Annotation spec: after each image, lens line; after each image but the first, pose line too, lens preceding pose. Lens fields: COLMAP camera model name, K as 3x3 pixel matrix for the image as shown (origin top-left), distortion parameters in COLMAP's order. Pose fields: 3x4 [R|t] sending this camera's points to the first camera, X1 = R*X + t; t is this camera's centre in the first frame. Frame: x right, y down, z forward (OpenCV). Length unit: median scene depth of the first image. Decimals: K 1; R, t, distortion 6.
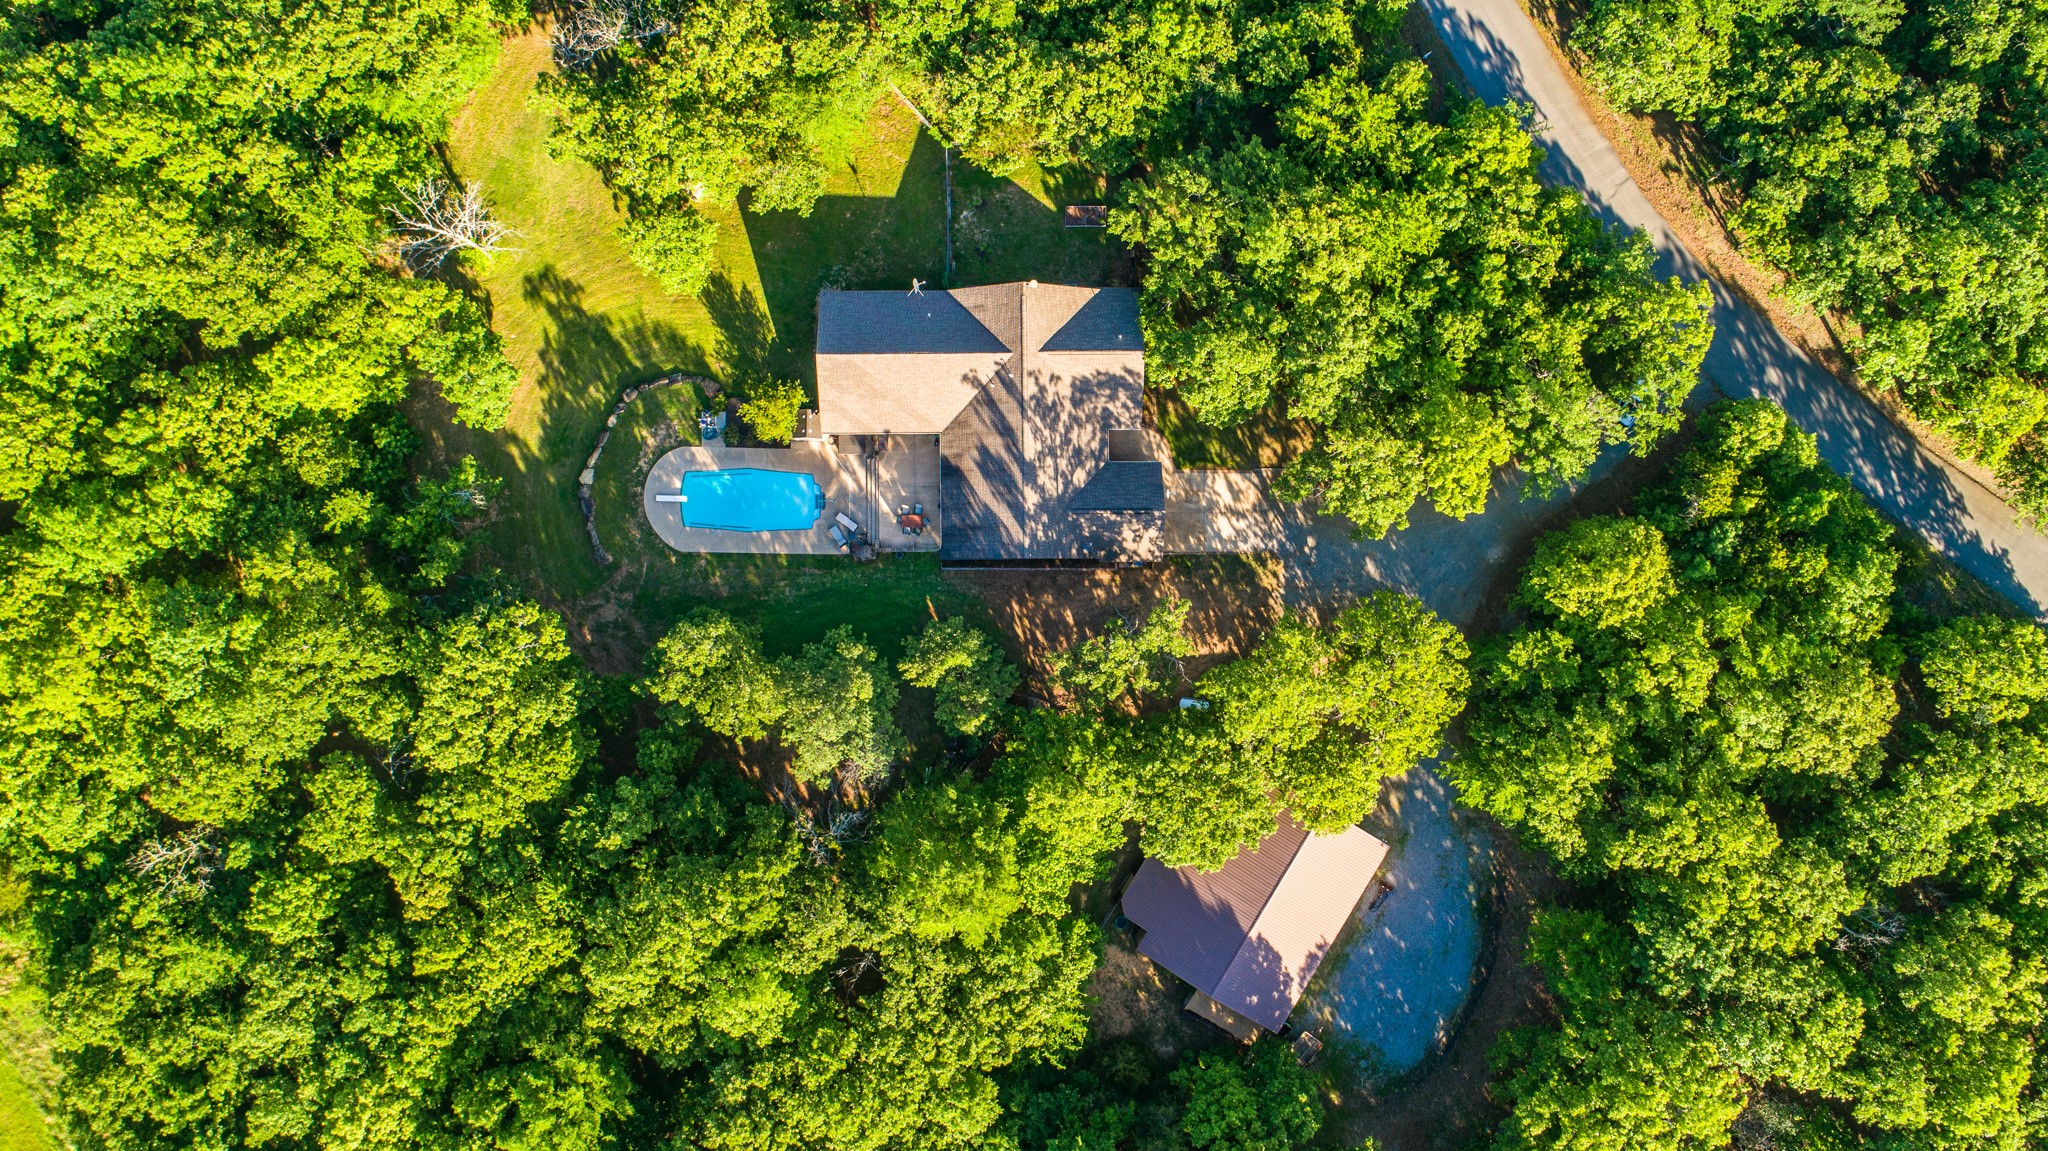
lens RADIAL K [[1392.8, 0, 1018.0], [0, 1392.8, 578.4], [0, 0, 1]] dist [-0.011579, 0.016118]
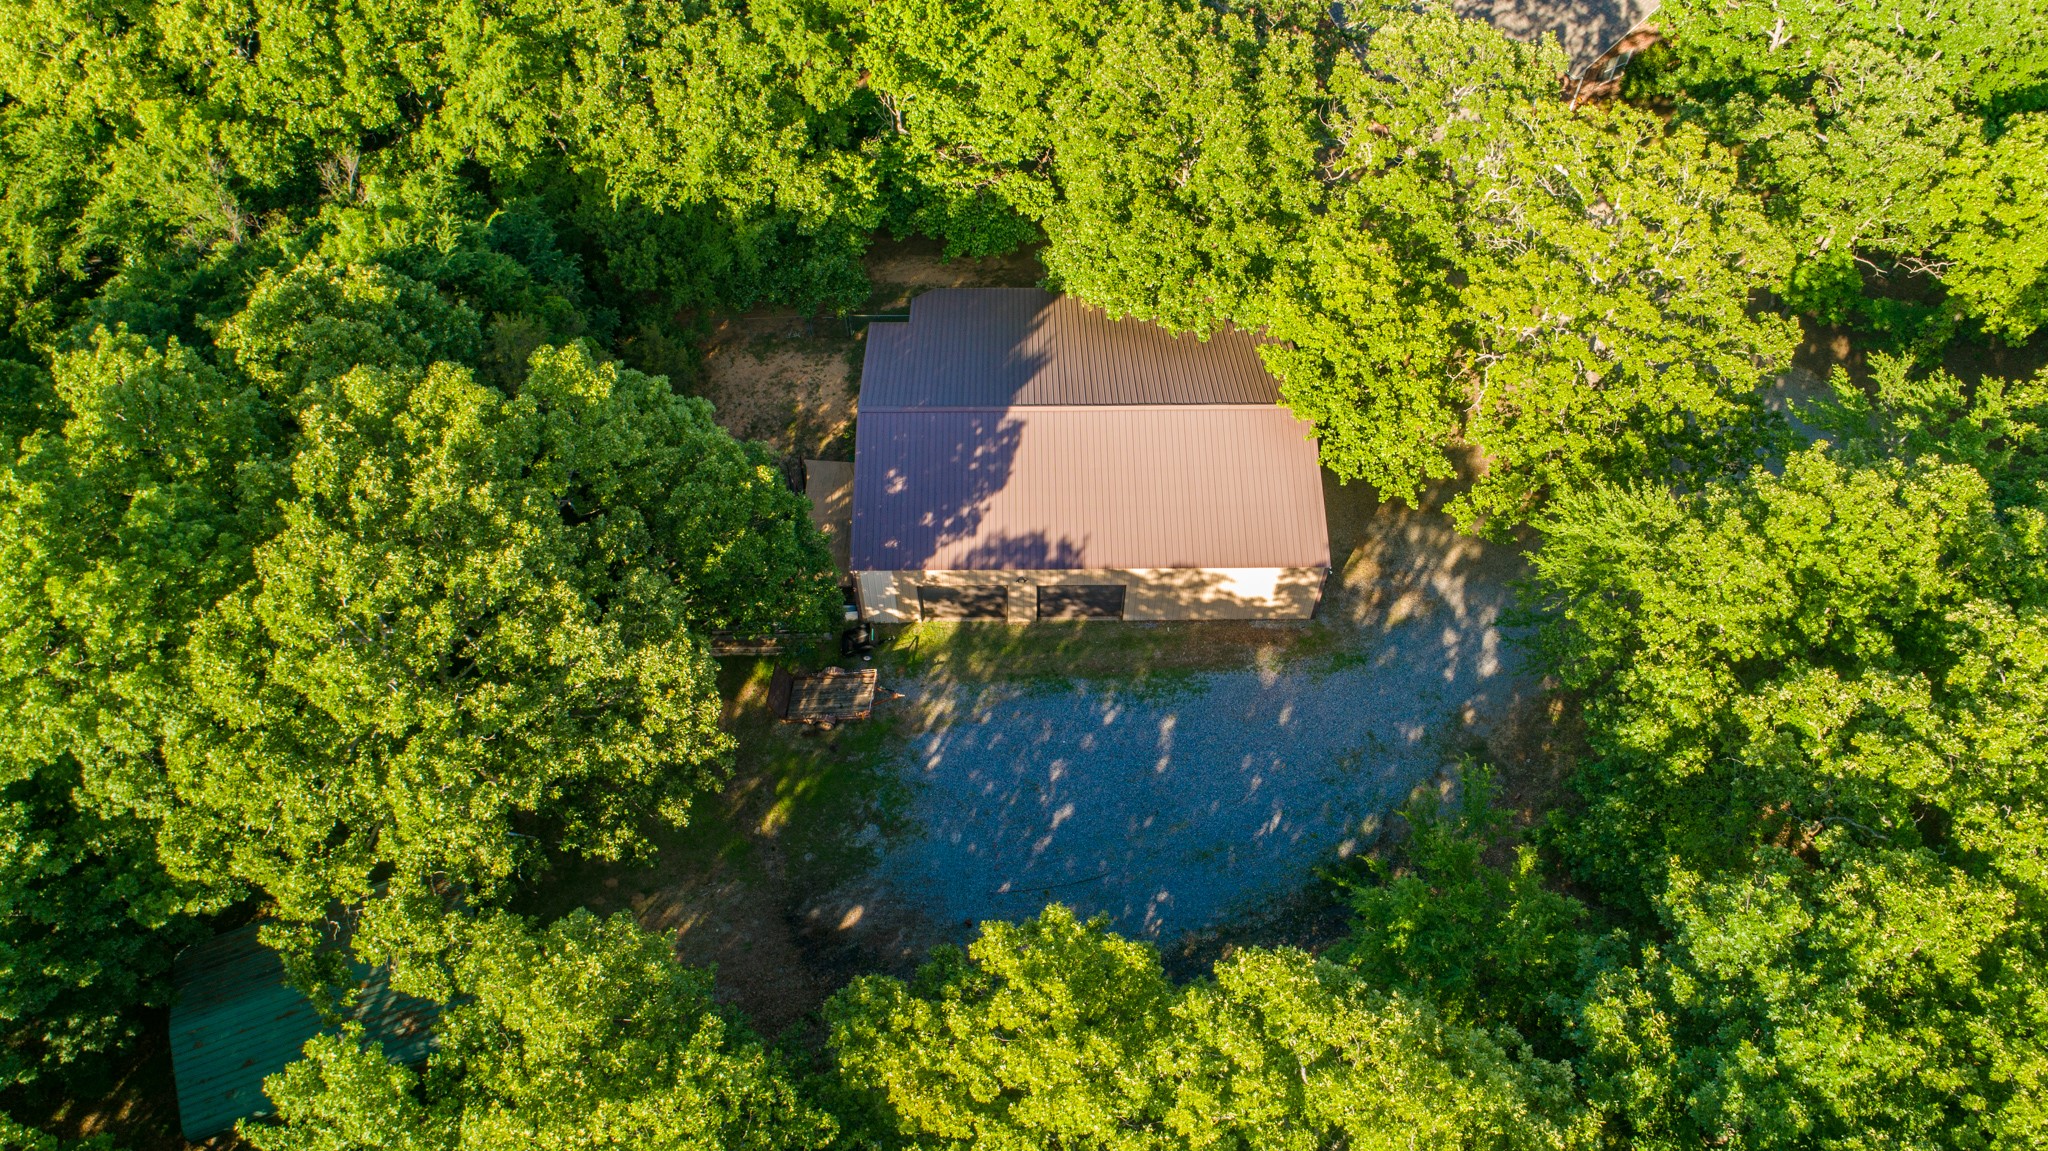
lens RADIAL K [[1392.8, 0, 1021.0], [0, 1392.8, 558.8], [0, 0, 1]] dist [-0.011579, 0.016118]
pose [[0.528410, 0.655321, -0.539757, 0.475730], [-0.848931, 0.415306, -0.326859, 0.444303], [0.009967, 0.630932, 0.775774, 0.669912]]
